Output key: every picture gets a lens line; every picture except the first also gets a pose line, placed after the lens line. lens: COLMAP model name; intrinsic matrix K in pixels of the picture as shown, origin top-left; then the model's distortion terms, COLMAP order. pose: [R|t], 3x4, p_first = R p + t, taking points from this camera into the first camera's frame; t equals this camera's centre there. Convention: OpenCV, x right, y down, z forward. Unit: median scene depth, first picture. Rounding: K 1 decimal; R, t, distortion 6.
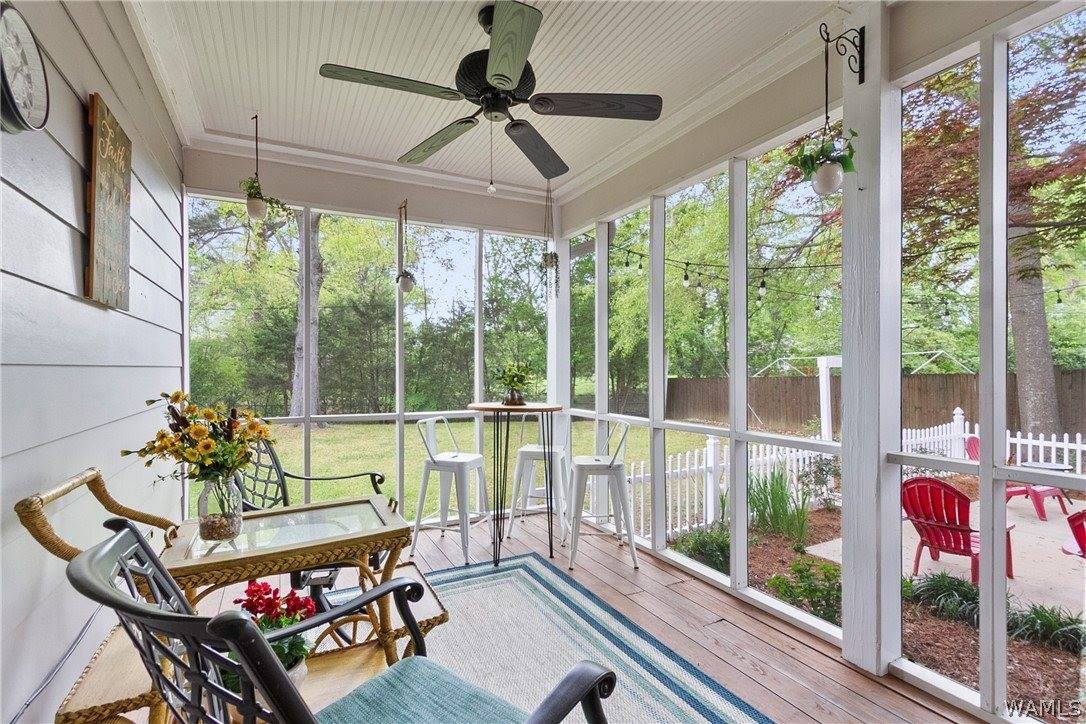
lens RADIAL K [[495.8, 0, 538.8], [0, 495.8, 368.7], [0, 0, 1]] dist [-0.002589, -0.000070]
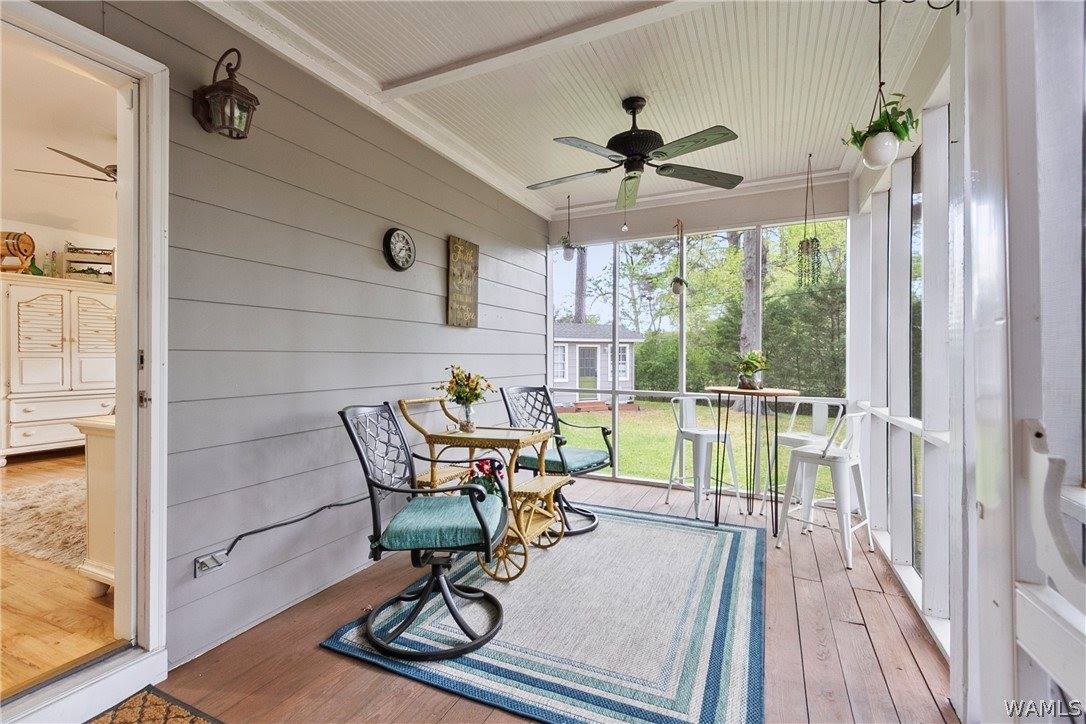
lens RADIAL K [[495.8, 0, 537.8], [0, 495.8, 356.6], [0, 0, 1]] dist [-0.002589, -0.000070]
pose [[0.614773, 0.002796, -0.788699, 0.579830], [-0.004143, 0.999991, 0.000316, 0.002738], [0.788693, 0.003073, 0.614779, -0.044532]]
